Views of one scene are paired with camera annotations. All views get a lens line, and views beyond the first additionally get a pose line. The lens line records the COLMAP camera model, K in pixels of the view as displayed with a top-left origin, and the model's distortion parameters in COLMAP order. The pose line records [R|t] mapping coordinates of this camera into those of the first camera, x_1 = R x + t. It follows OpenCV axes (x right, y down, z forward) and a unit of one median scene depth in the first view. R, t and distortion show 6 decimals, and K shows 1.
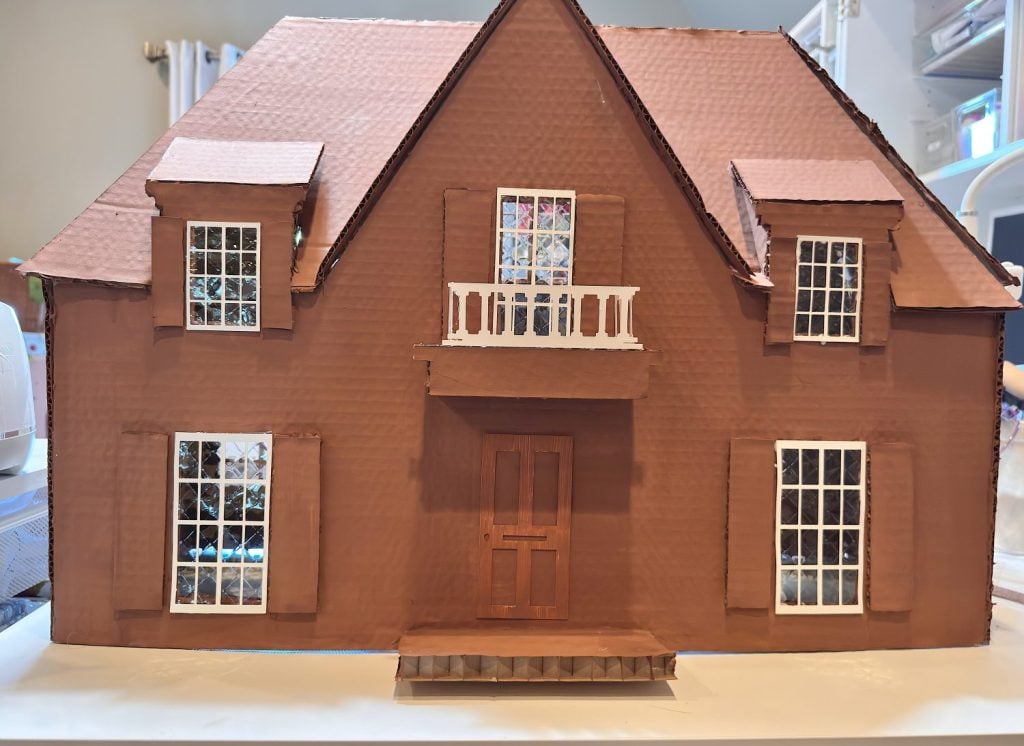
lens RADIAL K [[843.2, 0, 510.8], [0, 843.2, 392.3], [0, 0, 1]] dist [0.144303, -0.340504]
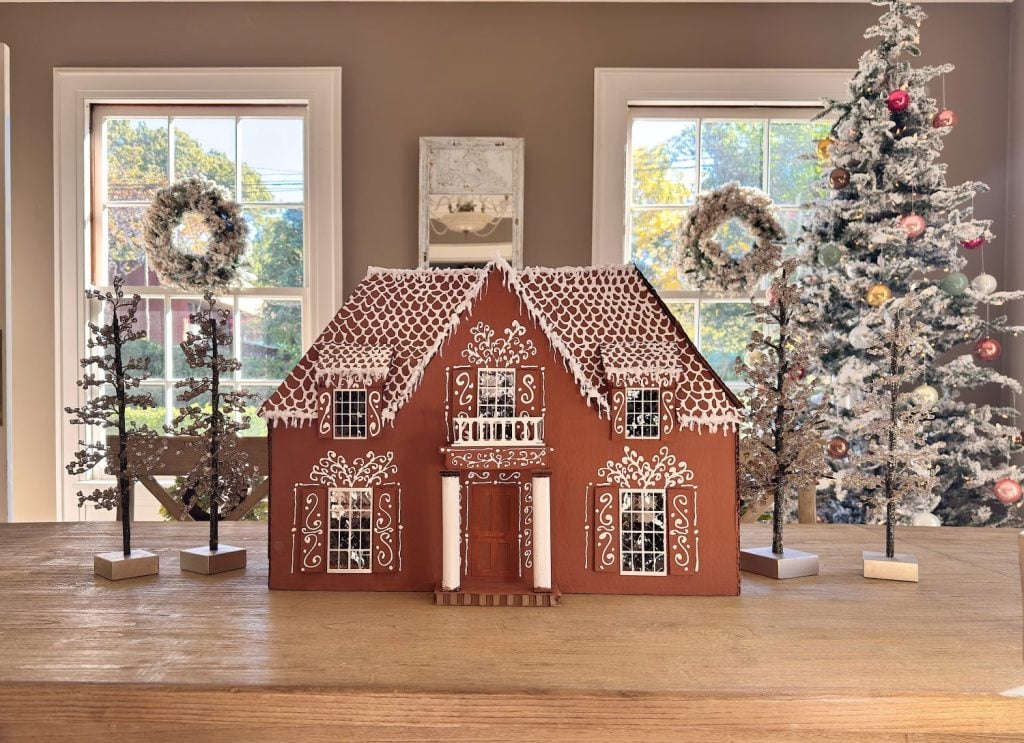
lens RADIAL K [[768.6, 0, 454.0], [0, 768.6, 429.2], [0, 0, 1]] dist [0.117282, -0.003054]
pose [[0.995506, -0.015892, -0.093358, 0.100317], [0.013434, 0.999548, -0.026901, -0.041246], [0.093743, 0.025526, 0.995269, -0.876248]]
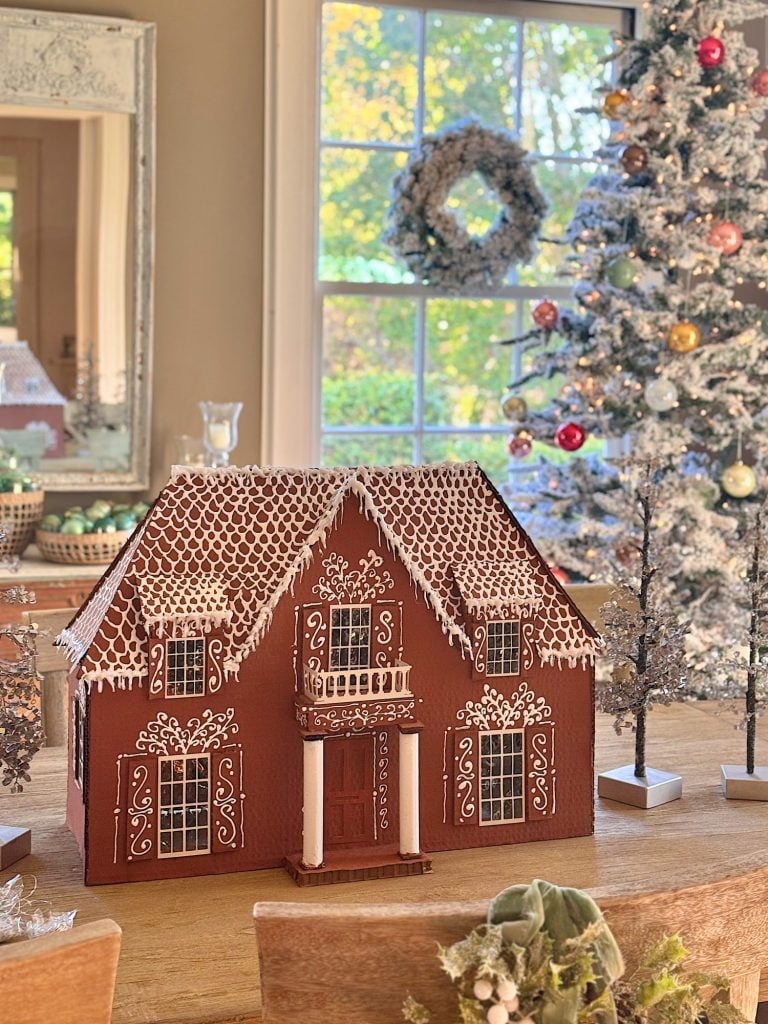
lens RADIAL K [[1528.9, 0, 385.0], [0, 1528.9, 442.4], [0, 0, 1]] dist [0.081001, -0.034944]
pose [[0.964646, -0.023927, 0.262460, -0.746974], [0.020863, 0.999678, 0.014454, -0.630912], [-0.262721, -0.008467, 0.964835, -2.164814]]
